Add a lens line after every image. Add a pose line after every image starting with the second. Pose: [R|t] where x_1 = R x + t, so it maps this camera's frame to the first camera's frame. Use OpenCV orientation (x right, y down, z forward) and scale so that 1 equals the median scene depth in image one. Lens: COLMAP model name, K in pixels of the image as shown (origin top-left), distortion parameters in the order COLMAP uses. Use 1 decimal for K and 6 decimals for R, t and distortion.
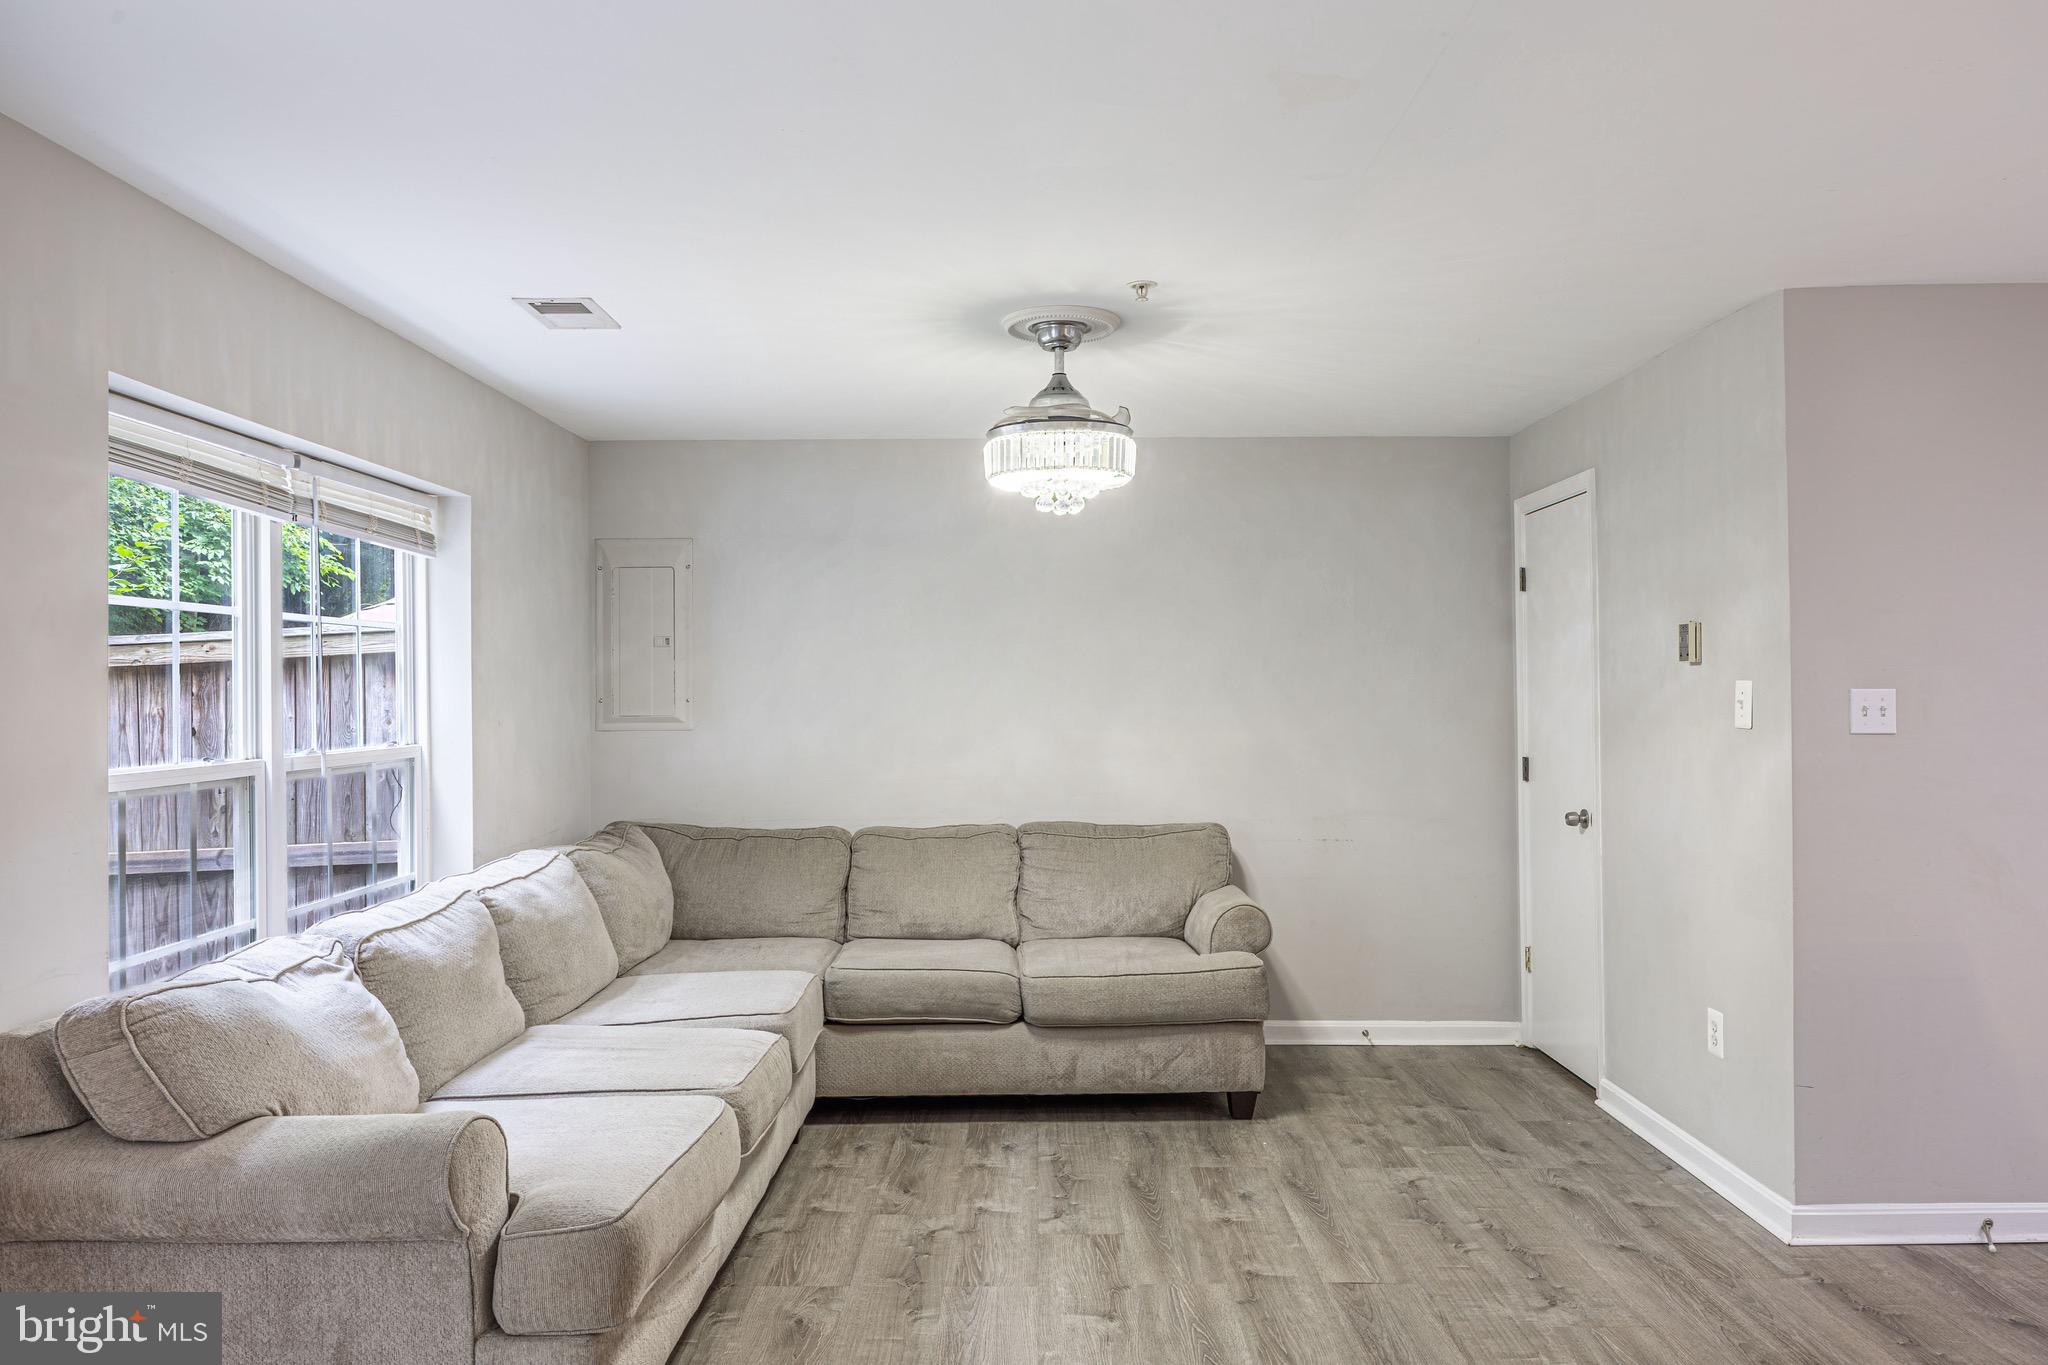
lens RADIAL K [[1366.7, 0, 988.1], [0, 1366.7, 682.1], [0, 0, 1]] dist [-0.004628, 0.001667]
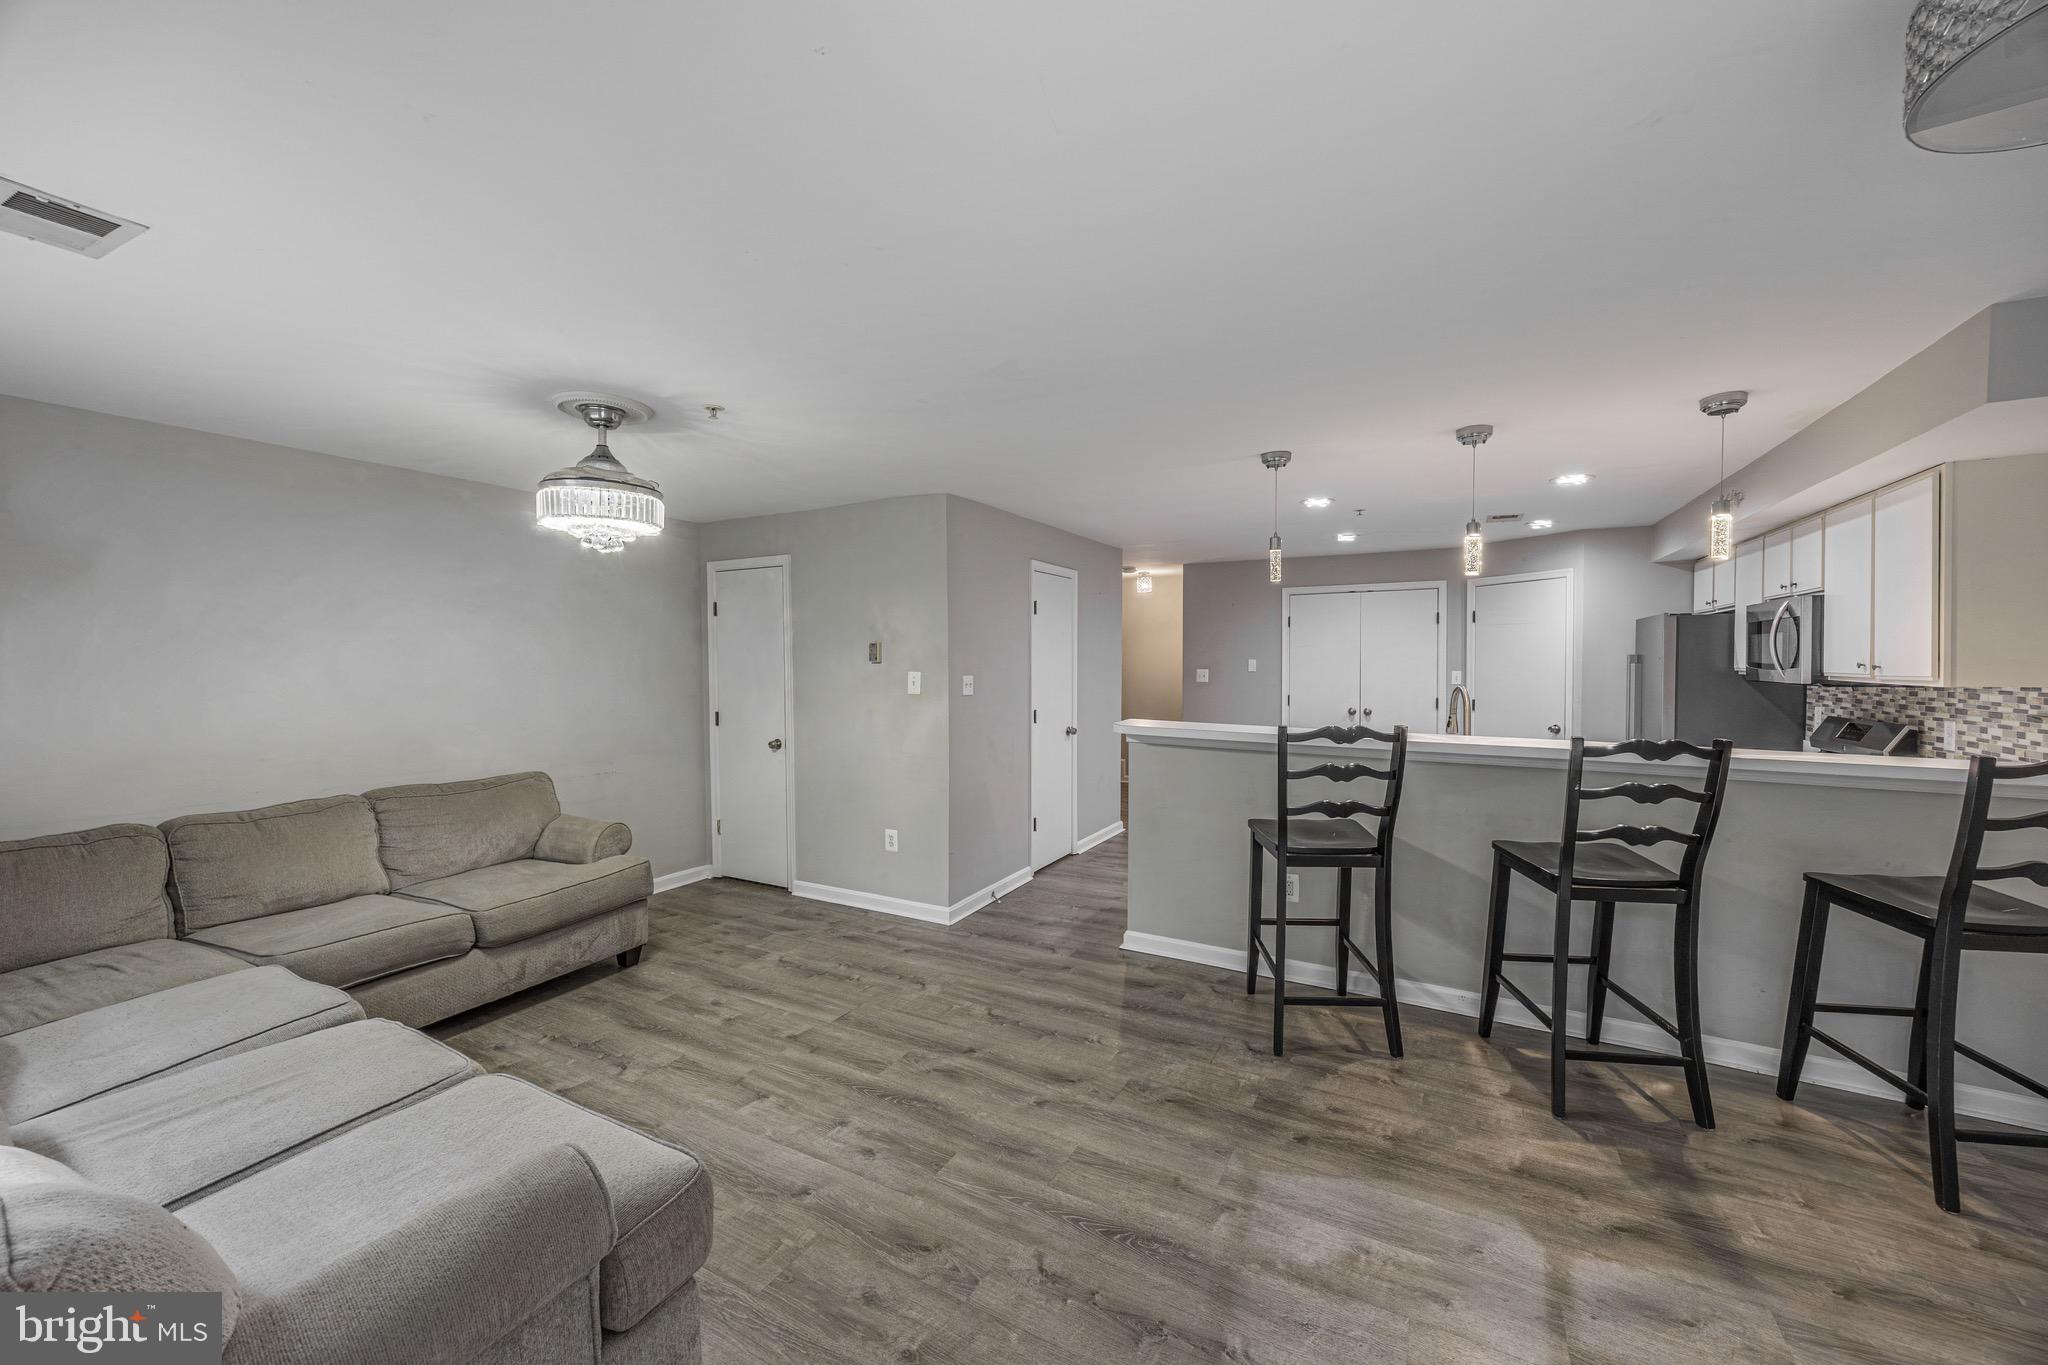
lens RADIAL K [[780.8, 0, 1021.9], [0, 780.8, 682.7], [0, 0, 1]] dist [-0.001912, 0.000036]
pose [[0.463594, -0.021928, 0.885776, -0.431636], [-0.008770, 0.999531, 0.029334, -0.020825], [-0.886004, -0.021368, 0.463185, 0.279820]]
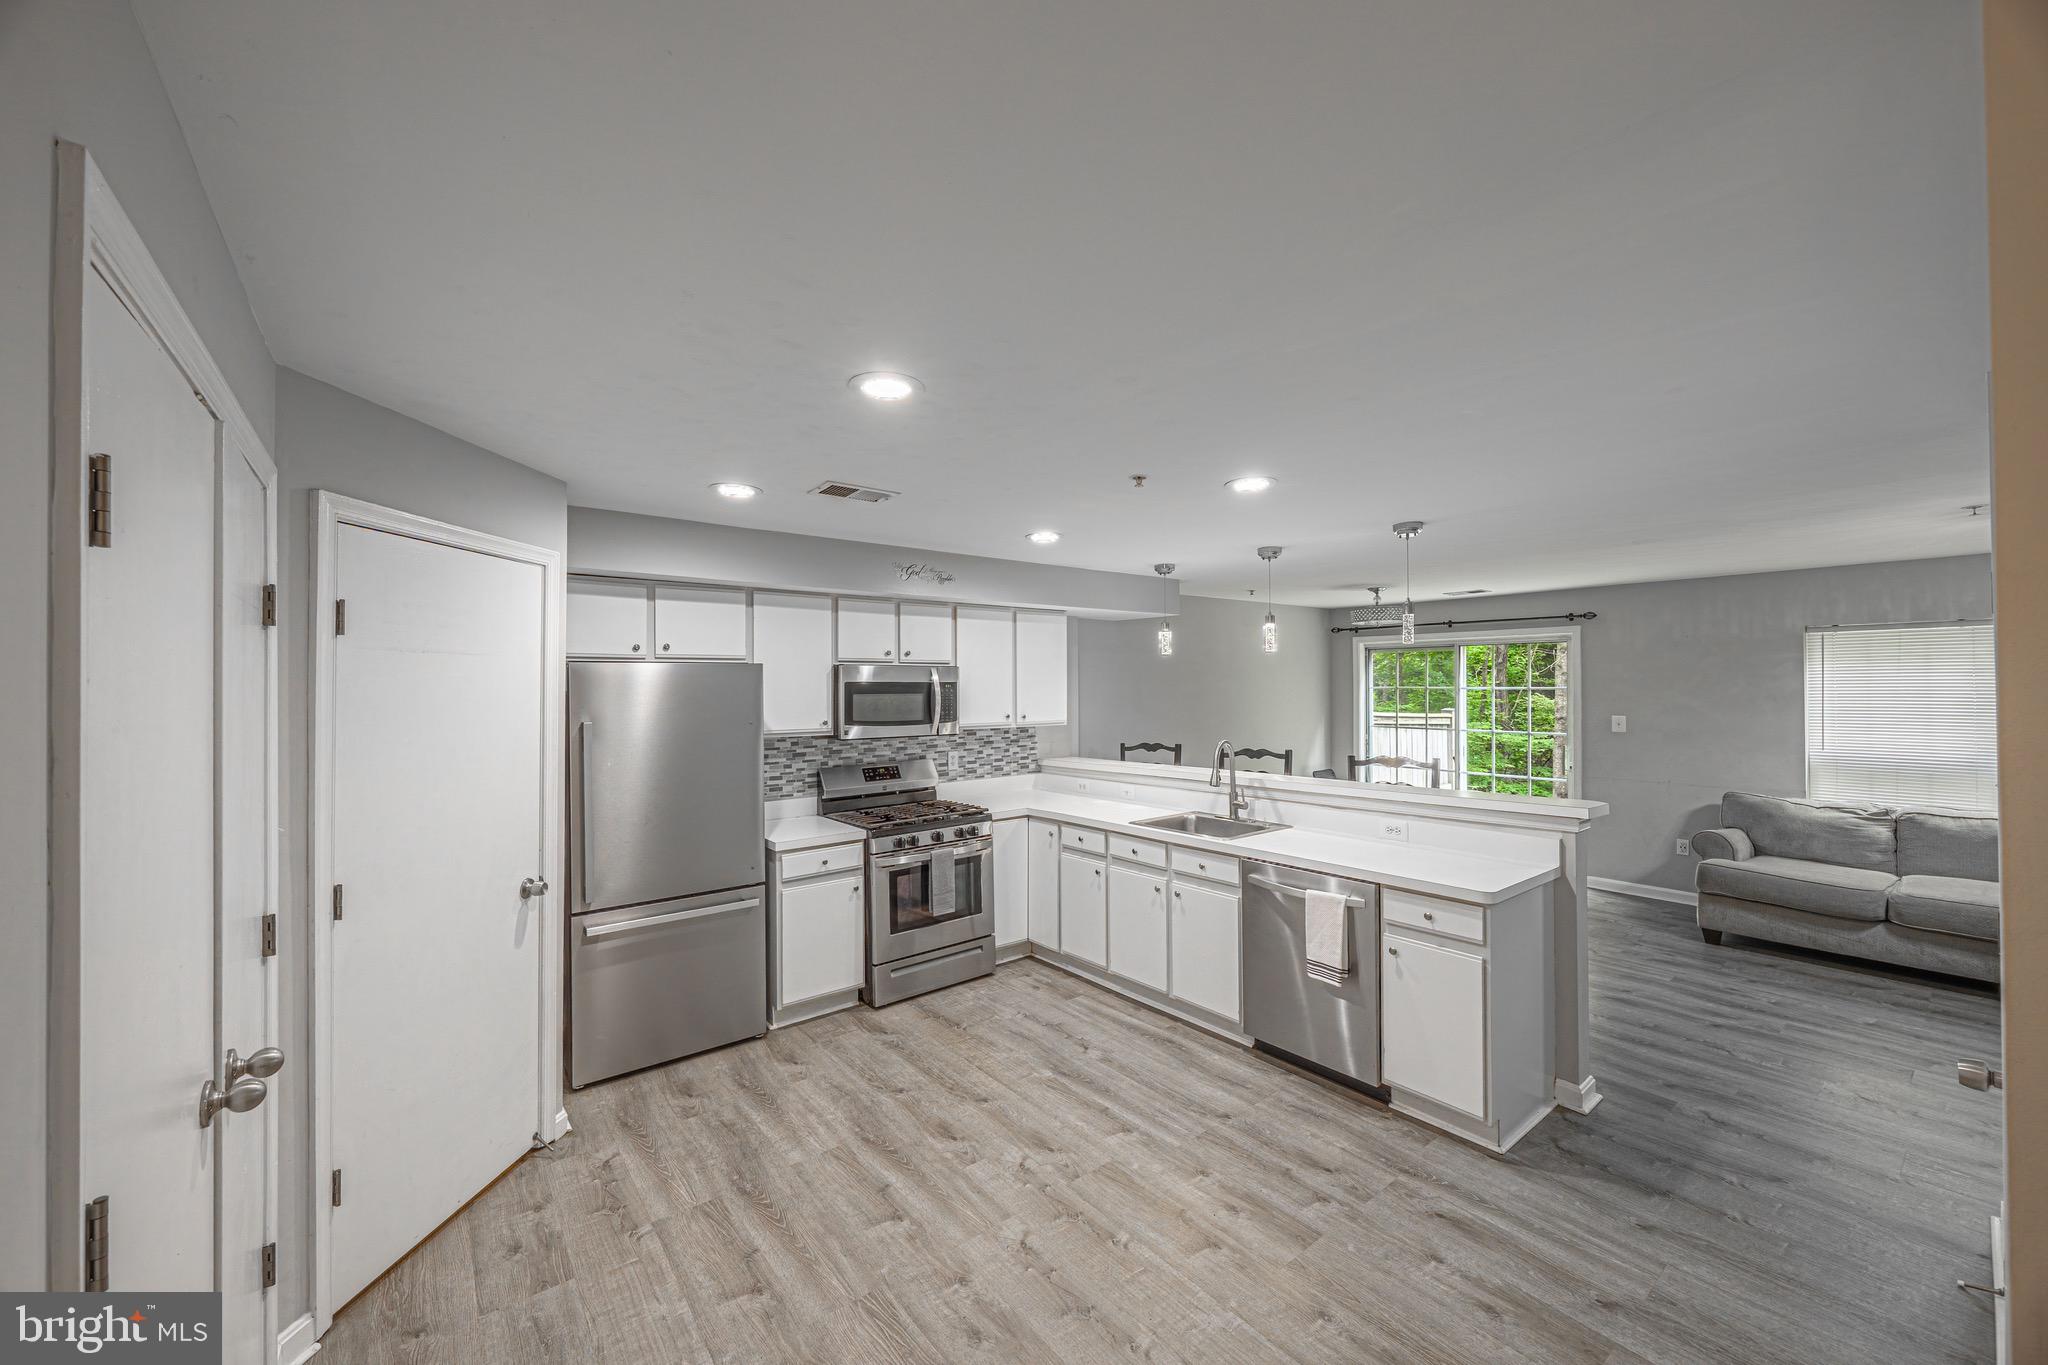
lens RADIAL K [[795.9, 0, 1040.4], [0, 795.9, 680.1], [0, 0, 1]] dist [-0.000401, -0.000125]
pose [[-0.762088, 0.004558, -0.647457, 1.502712], [0.016847, 0.999776, -0.012791, -0.063676], [0.647254, -0.020656, -0.761995, 0.894404]]
